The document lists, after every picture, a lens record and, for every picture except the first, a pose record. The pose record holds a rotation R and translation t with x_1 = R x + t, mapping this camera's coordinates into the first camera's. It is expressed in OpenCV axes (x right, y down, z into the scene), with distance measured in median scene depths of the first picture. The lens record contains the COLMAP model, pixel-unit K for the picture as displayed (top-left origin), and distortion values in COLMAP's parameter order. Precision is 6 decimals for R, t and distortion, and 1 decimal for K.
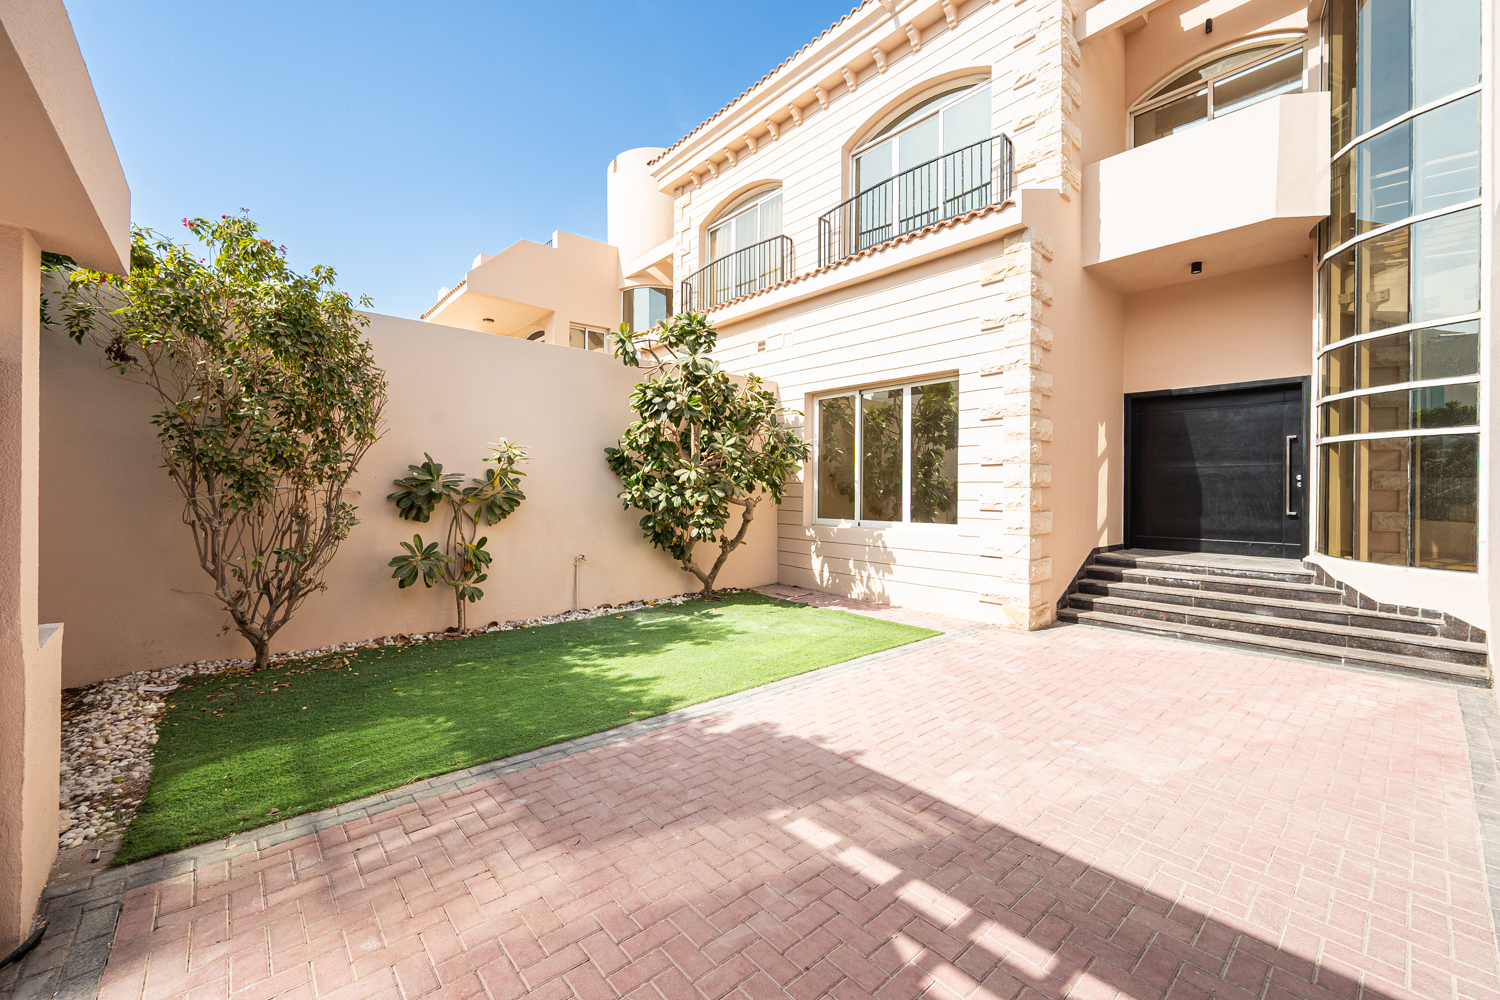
lens RADIAL K [[590.6, 0, 751.5], [0, 590.6, 490.8], [0, 0, 1]] dist [-0.004747, -0.000380]
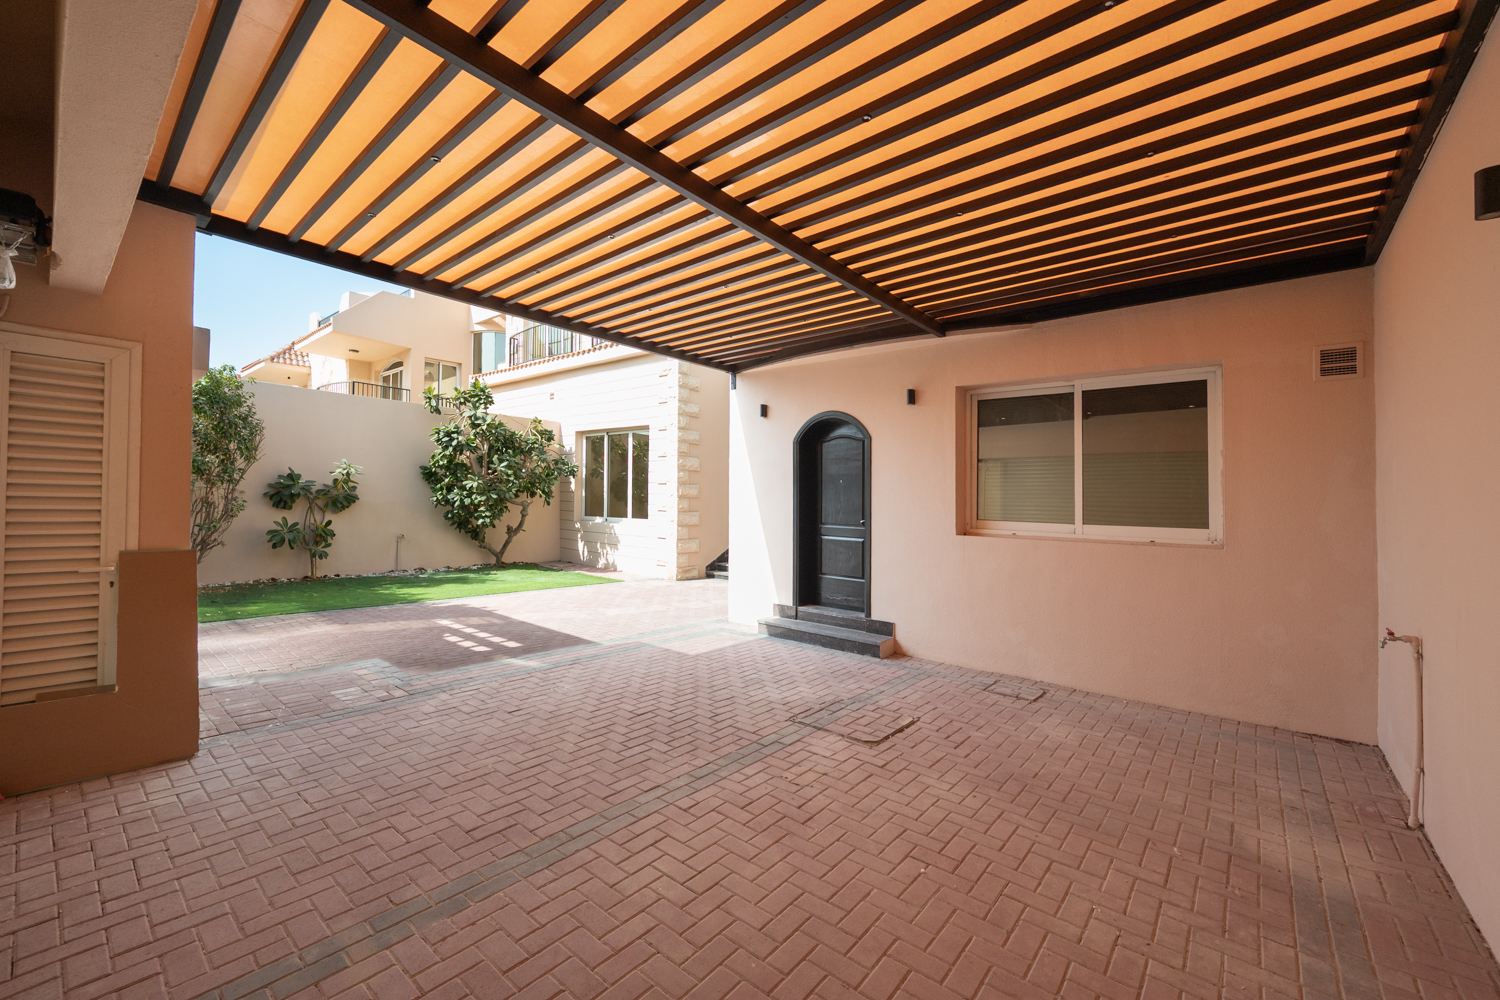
lens RADIAL K [[590.6, 0, 757.8], [0, 590.6, 512.0], [0, 0, 1]] dist [-0.004747, -0.000380]
pose [[0.987784, 0.018830, 0.154687, 0.404885], [-0.021665, 0.999626, 0.016660, 0.003199], [-0.154316, -0.019807, 0.987823, -0.689738]]
